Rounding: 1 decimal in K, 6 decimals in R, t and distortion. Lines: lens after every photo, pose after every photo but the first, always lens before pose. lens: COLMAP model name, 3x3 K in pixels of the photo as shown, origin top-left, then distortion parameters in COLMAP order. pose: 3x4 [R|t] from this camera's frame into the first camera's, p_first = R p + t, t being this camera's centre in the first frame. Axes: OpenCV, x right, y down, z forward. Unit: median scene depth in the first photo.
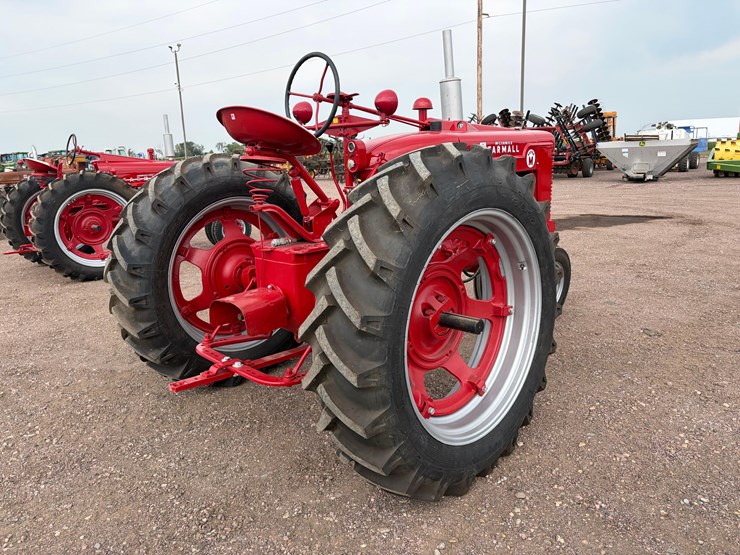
lens RADIAL K [[572.0, 0, 368.6], [0, 572.0, 276.3], [0, 0, 1]] dist [0.028016, -0.007308]
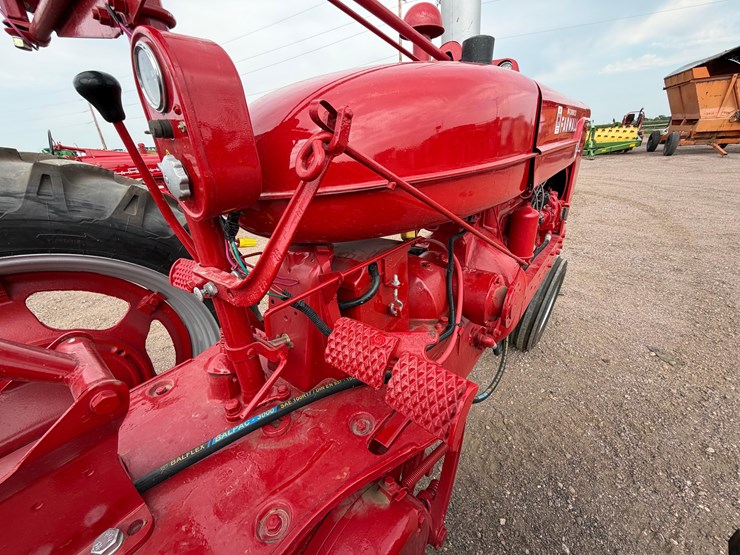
lens RADIAL K [[296.6, 0, 371.2], [0, 296.6, 276.1], [0, 0, 1]] dist [0.005131, -0.000886]
pose [[0.994221, -0.059896, 0.089093, 0.004349], [0.040584, 0.978001, 0.204613, -0.032824], [-0.099389, -0.199815, 0.974780, 0.160054]]
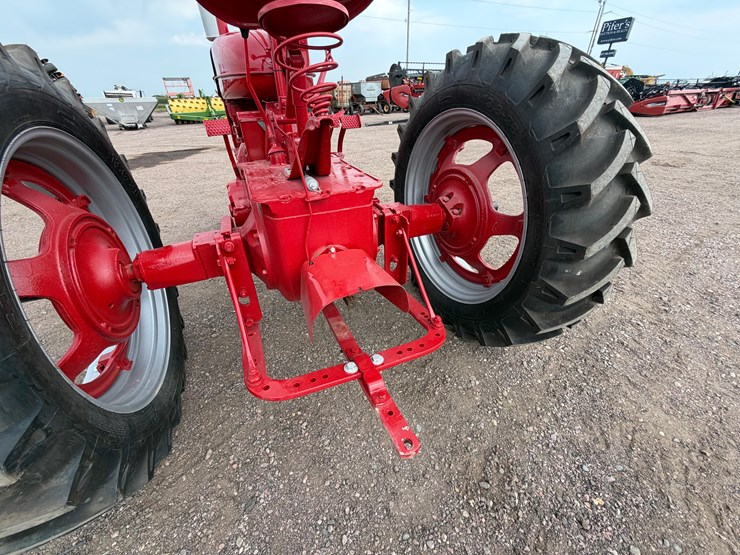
lens RADIAL K [[296.5, 0, 369.5], [0, 296.5, 276.4], [0, 0, 1]] dist [0.000144, 0.000566]
pose [[0.384931, -0.452792, 0.804243, -0.071034], [0.202019, 0.891593, 0.405278, -0.017478], [-0.900564, 0.006468, 0.434675, 0.144611]]
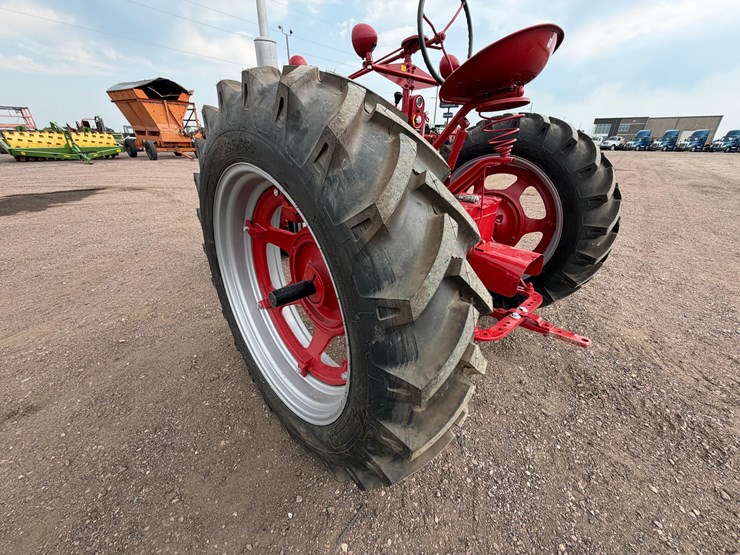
lens RADIAL K [[296.5, 0, 370.4], [0, 296.5, 276.4], [0, 0, 1]] dist [0.000144, 0.000566]
pose [[0.031883, -0.380912, 0.924062, -0.110326], [0.194420, 0.909236, 0.368092, -0.029432], [-0.980400, 0.167920, 0.103046, 0.202828]]
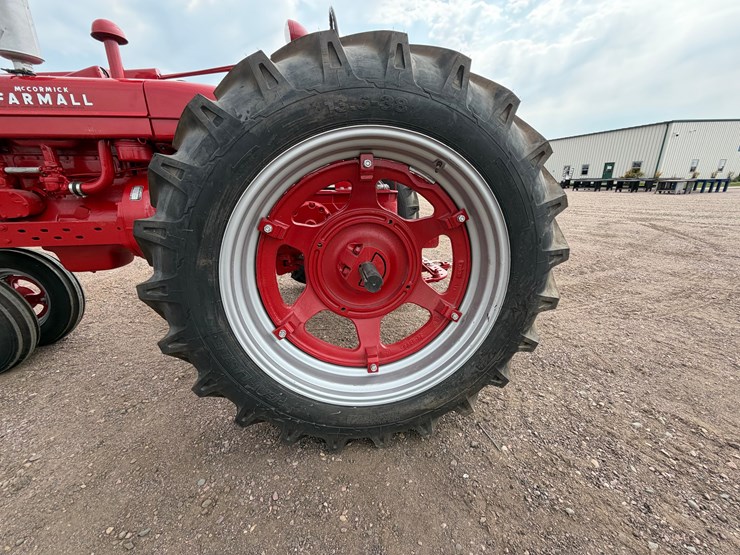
lens RADIAL K [[296.5, 0, 372.3], [0, 296.5, 276.1], [0, 0, 1]] dist [0.000144, 0.000566]
pose [[-0.800623, -0.134272, 0.583930, -0.086905], [0.169733, 0.883820, 0.435951, -0.032005], [-0.574625, 0.448144, -0.684816, 0.271181]]
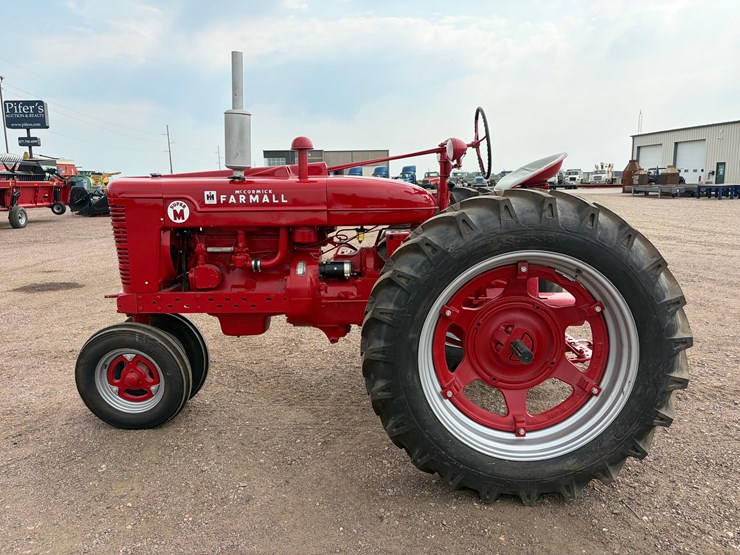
lens RADIAL K [[564.4, 0, 371.1], [0, 564.4, 275.7], [0, 0, 1]] dist [0.045890, -0.043868]
pose [[-0.686073, -0.069928, 0.724164, -0.130445], [0.195040, 0.941257, 0.275672, -0.073458], [-0.700902, 0.330372, -0.632132, 0.345708]]
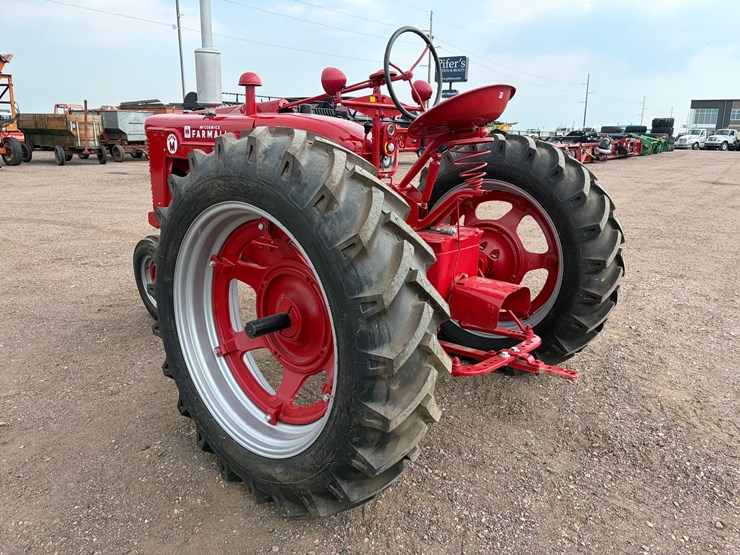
lens RADIAL K [[564.4, 0, 367.2], [0, 564.4, 271.8], [0, 0, 1]] dist [0.045890, -0.043868]
pose [[-0.054861, -0.200758, 0.978104, -0.172597], [0.193258, 0.958920, 0.207660, -0.038026], [-0.979613, 0.200419, -0.013809, 0.205433]]
